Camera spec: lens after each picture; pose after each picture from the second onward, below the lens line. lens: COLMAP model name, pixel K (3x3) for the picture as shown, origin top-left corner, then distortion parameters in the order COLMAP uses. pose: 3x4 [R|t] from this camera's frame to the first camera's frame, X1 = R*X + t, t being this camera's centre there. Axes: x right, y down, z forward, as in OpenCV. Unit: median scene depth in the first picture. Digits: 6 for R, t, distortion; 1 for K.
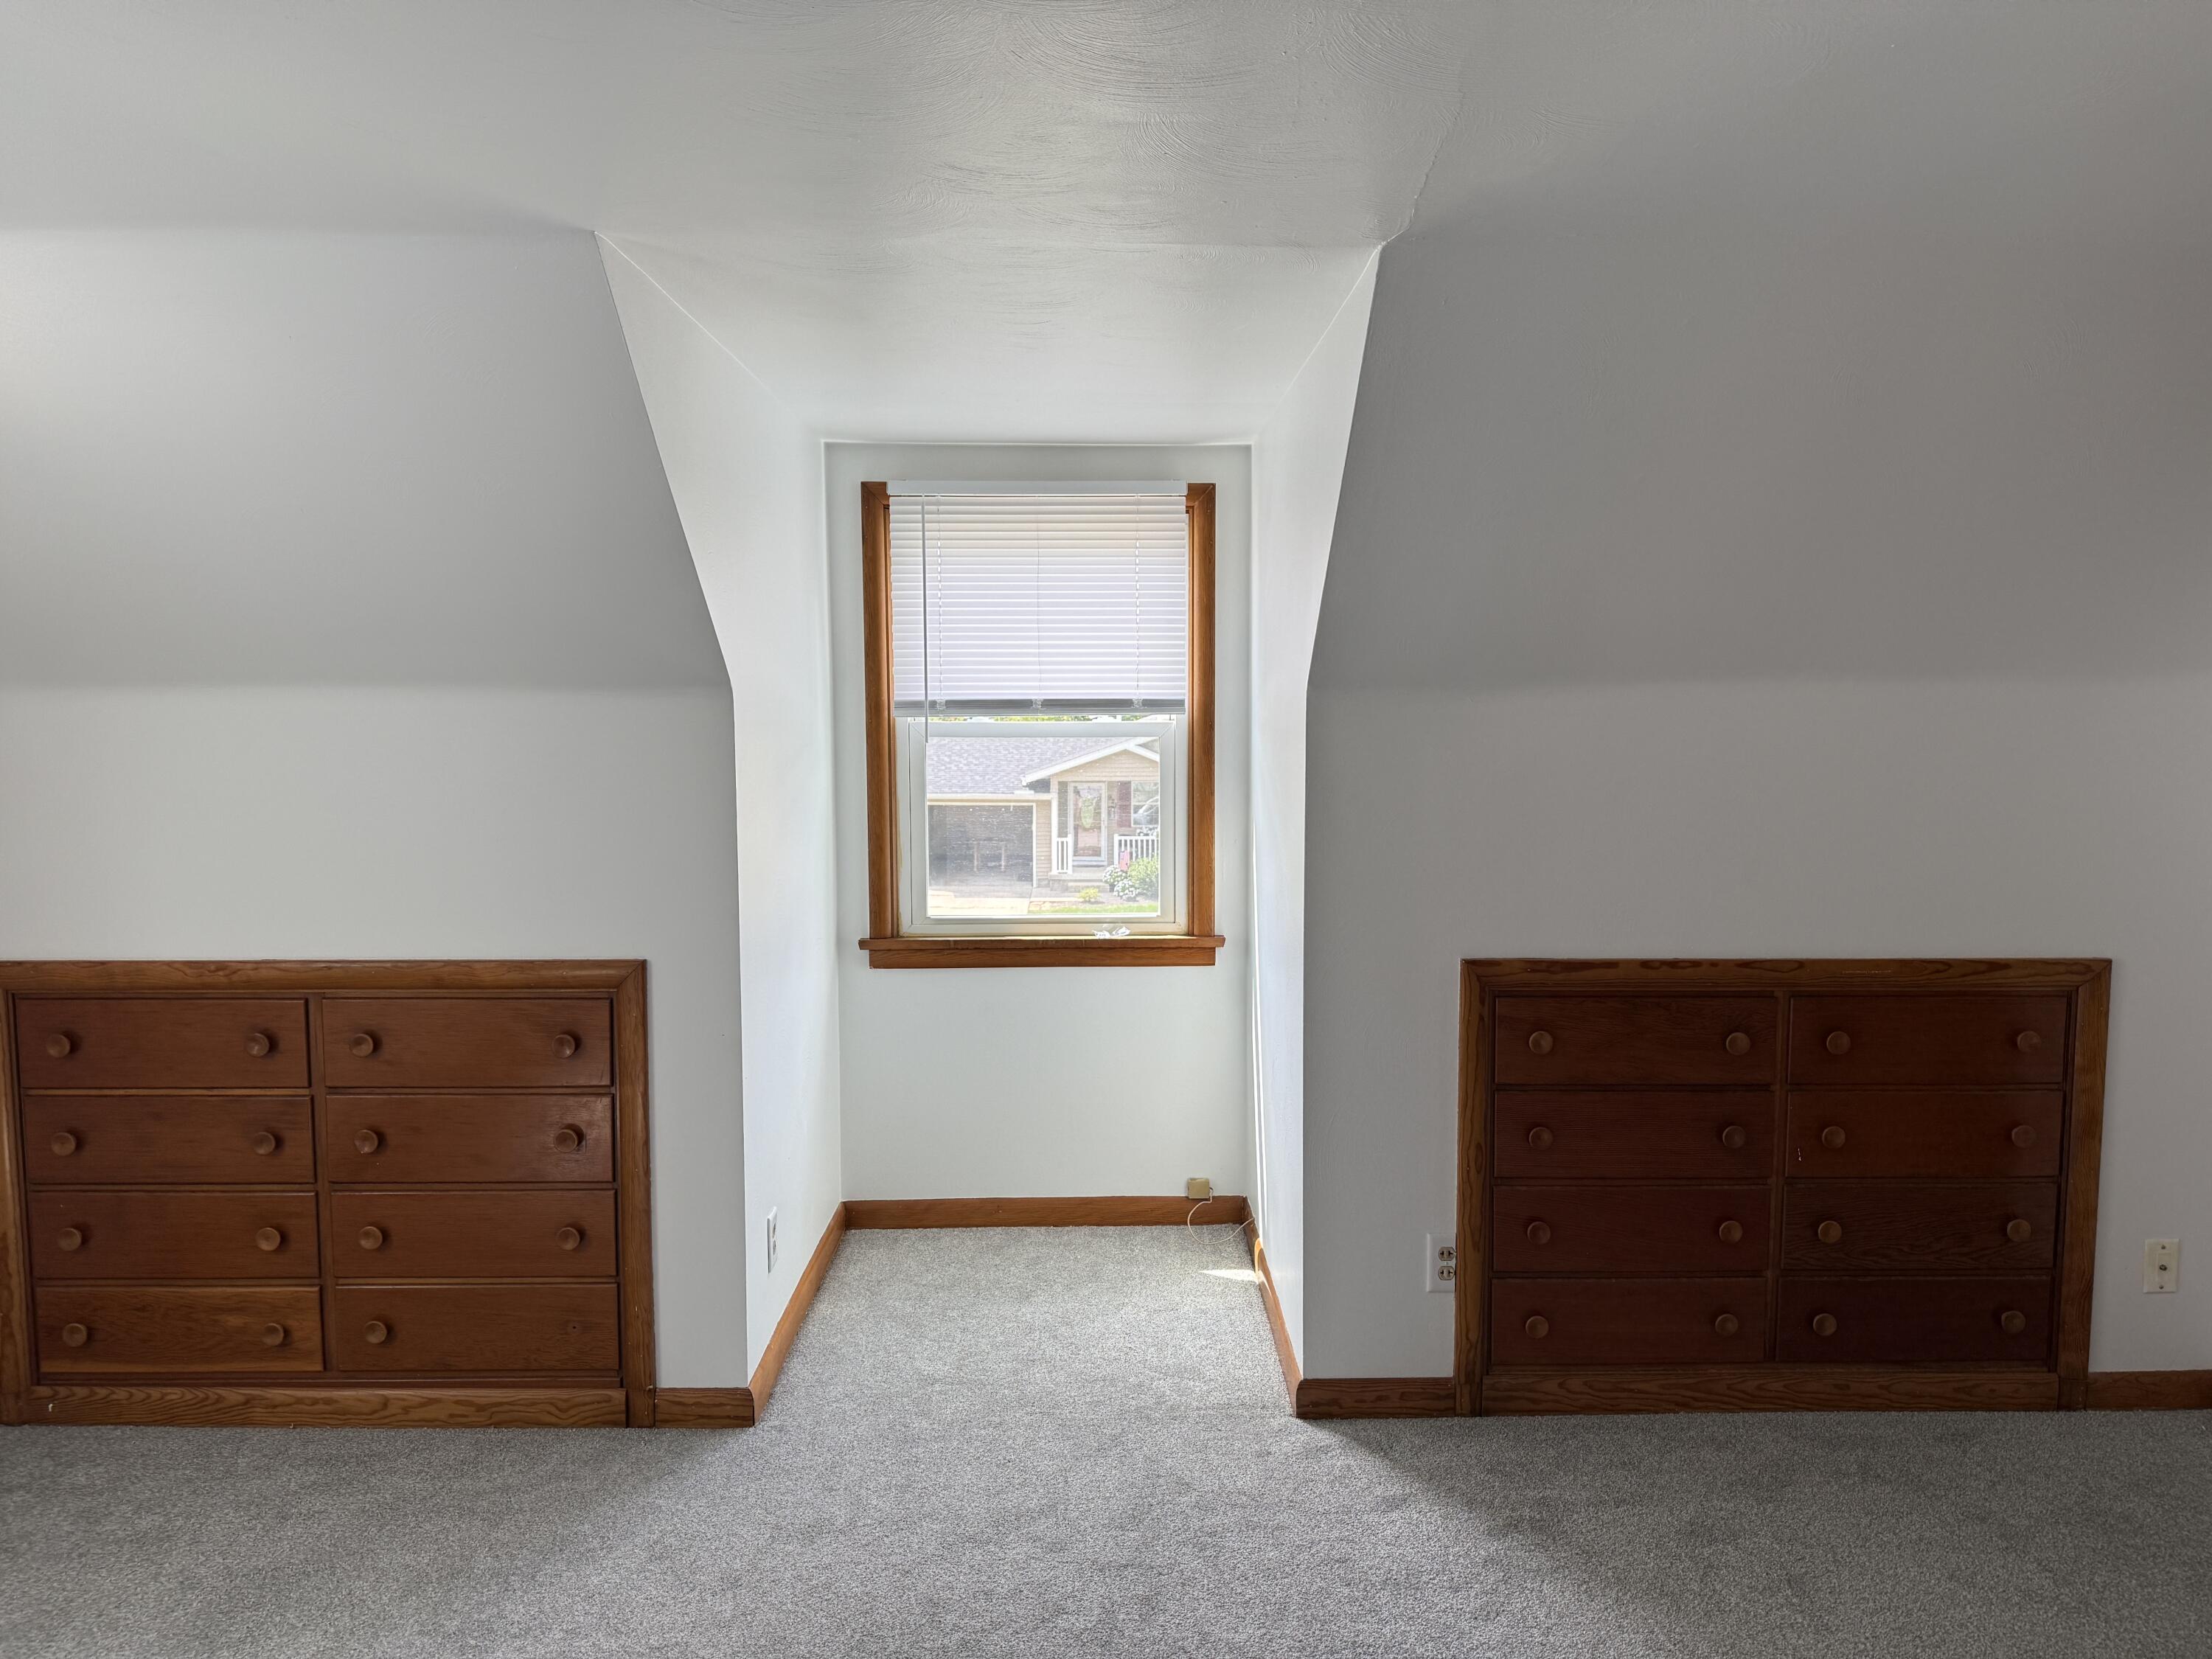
lens RADIAL K [[1633.0, 0, 1106.0], [0, 1633.0, 829.5], [0, 0, 1]] dist [-0.001083, -0.003813]
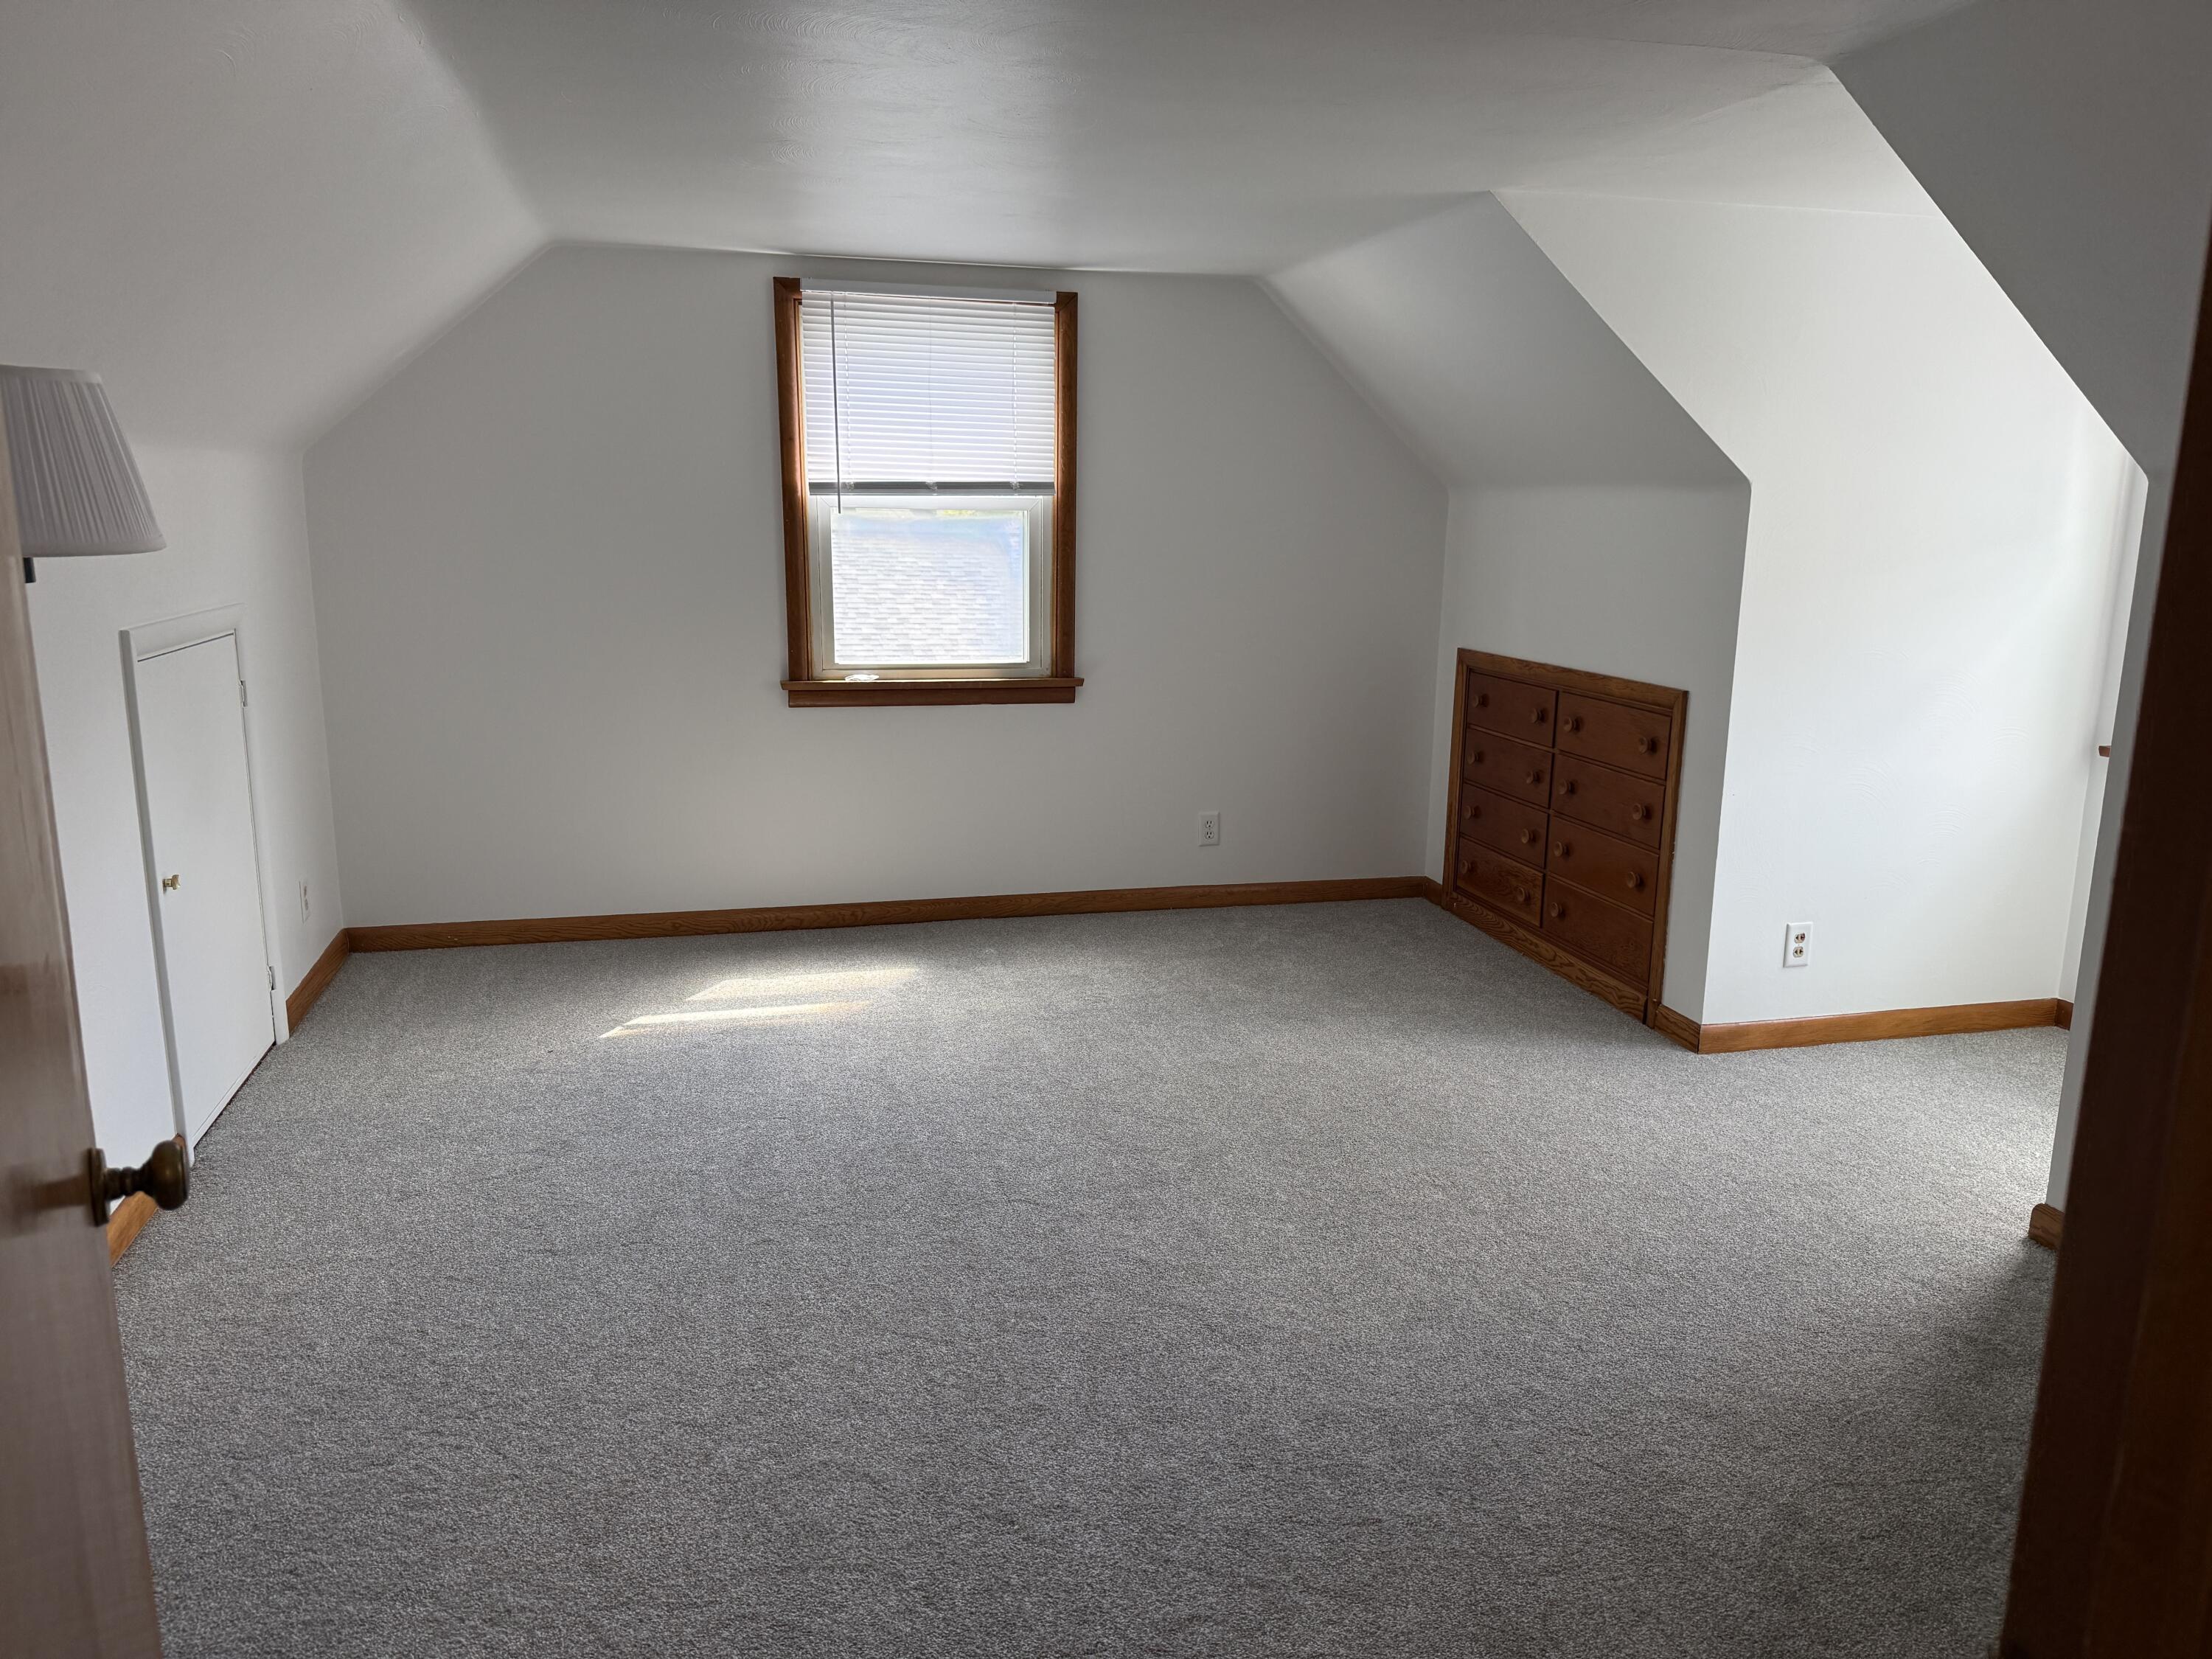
lens RADIAL K [[1552.7, 0, 1112.3], [0, 1552.7, 828.6], [0, 0, 1]] dist [0.104517, -0.154426]
pose [[0.214121, 0.194750, -0.957196, 0.885683], [-0.113932, 0.978214, 0.173540, 0.019503], [0.970140, 0.071897, 0.231644, 0.233789]]
